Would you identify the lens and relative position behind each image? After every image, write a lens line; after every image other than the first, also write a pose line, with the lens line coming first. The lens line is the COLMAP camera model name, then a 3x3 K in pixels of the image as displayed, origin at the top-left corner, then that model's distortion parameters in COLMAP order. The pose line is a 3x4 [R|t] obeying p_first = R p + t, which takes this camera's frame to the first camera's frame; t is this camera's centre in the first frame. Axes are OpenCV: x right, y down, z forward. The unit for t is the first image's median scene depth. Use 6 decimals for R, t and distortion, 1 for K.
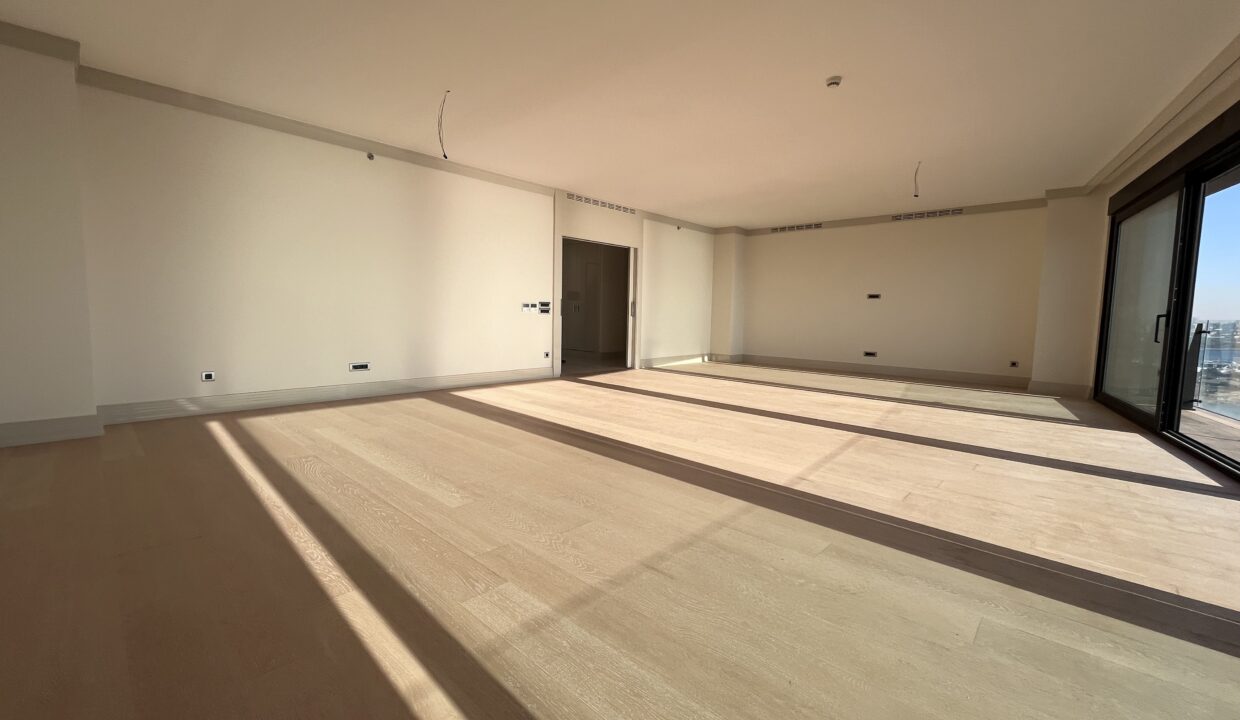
lens RADIAL K [[499.3, 0, 617.4], [0, 499.3, 353.4], [0, 0, 1]] dist [-0.003218, -0.000428]
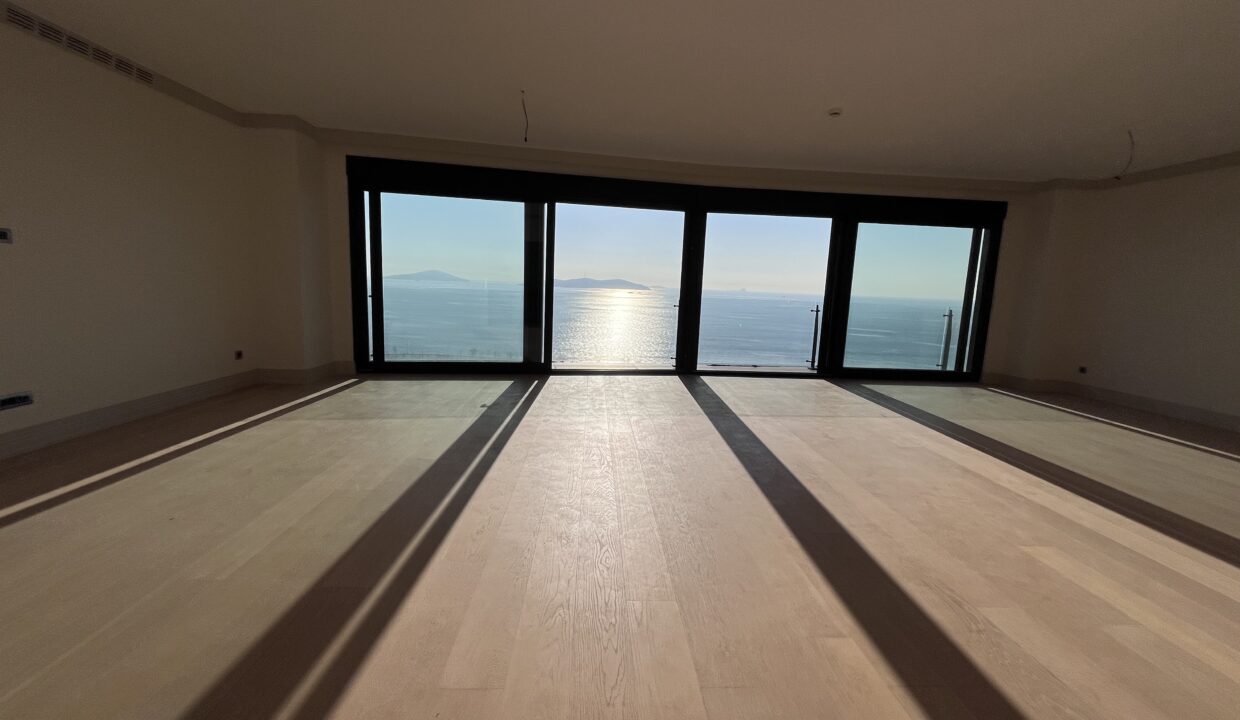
lens RADIAL K [[499.3, 0, 617.4], [0, 499.3, 353.4], [0, 0, 1]] dist [-0.003218, -0.000428]
pose [[-0.713498, -0.146578, 0.685153, -0.035492], [0.003643, 0.977084, 0.212825, -0.124507], [-0.700648, 0.154346, -0.696613, 1.125506]]
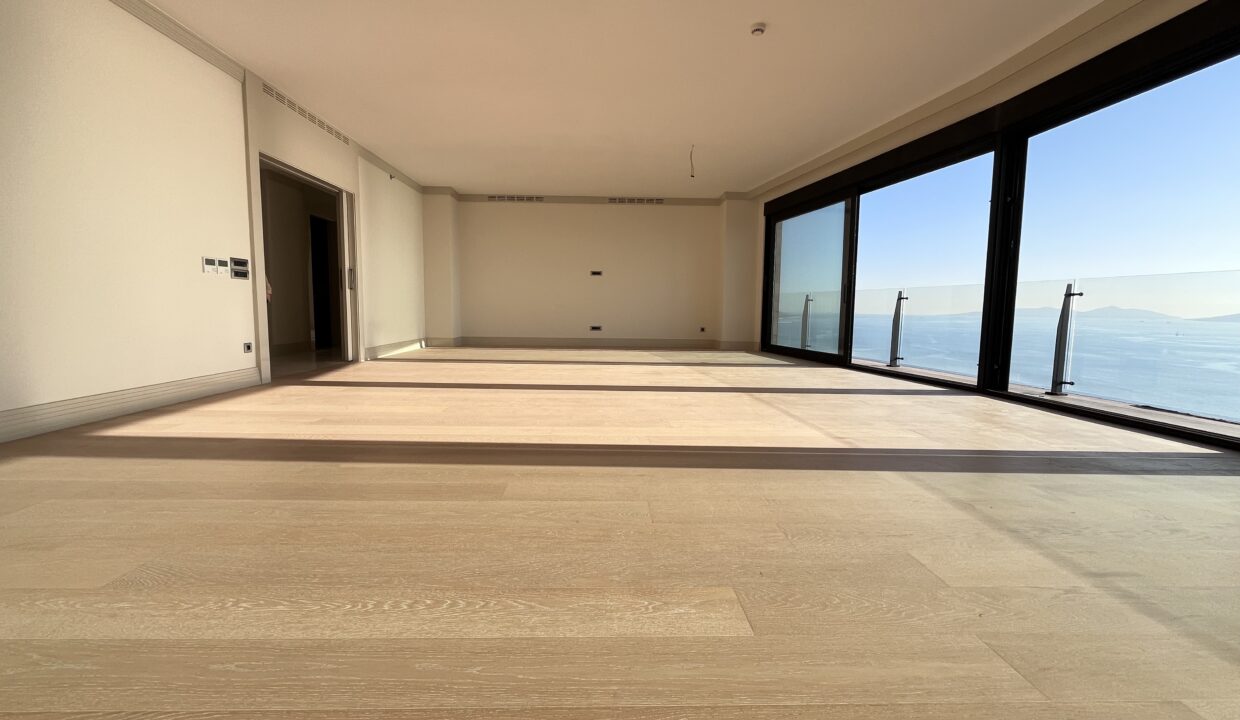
lens RADIAL K [[499.3, 0, 617.4], [0, 499.3, 353.4], [0, 0, 1]] dist [-0.003218, -0.000428]
pose [[0.714301, -0.076770, 0.695615, -0.238202], [0.060963, 0.997012, 0.047433, 0.008609], [-0.697178, 0.008525, 0.716847, 0.253984]]
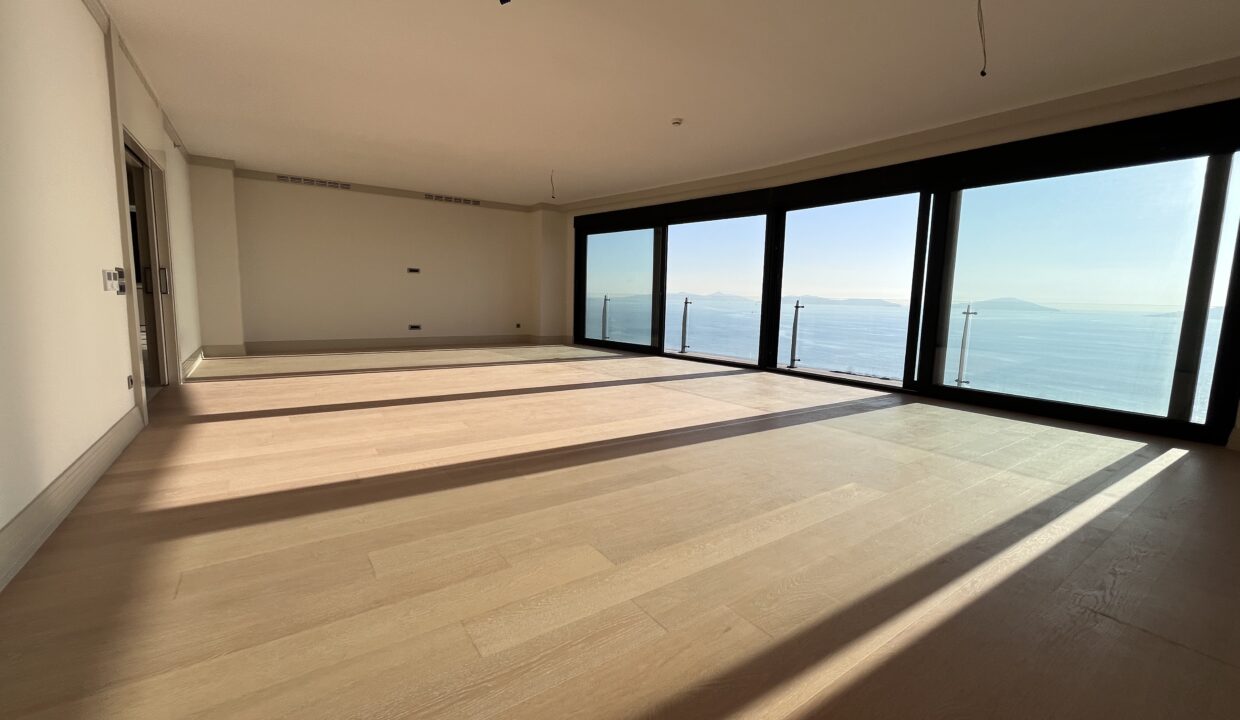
lens RADIAL K [[499.3, 0, 617.4], [0, 499.3, 353.4], [0, 0, 1]] dist [-0.003218, -0.000428]
pose [[0.213399, -0.129810, 0.968303, -0.485389], [0.061318, 0.990959, 0.119334, -0.050497], [-0.975039, 0.033908, 0.219429, 0.444129]]
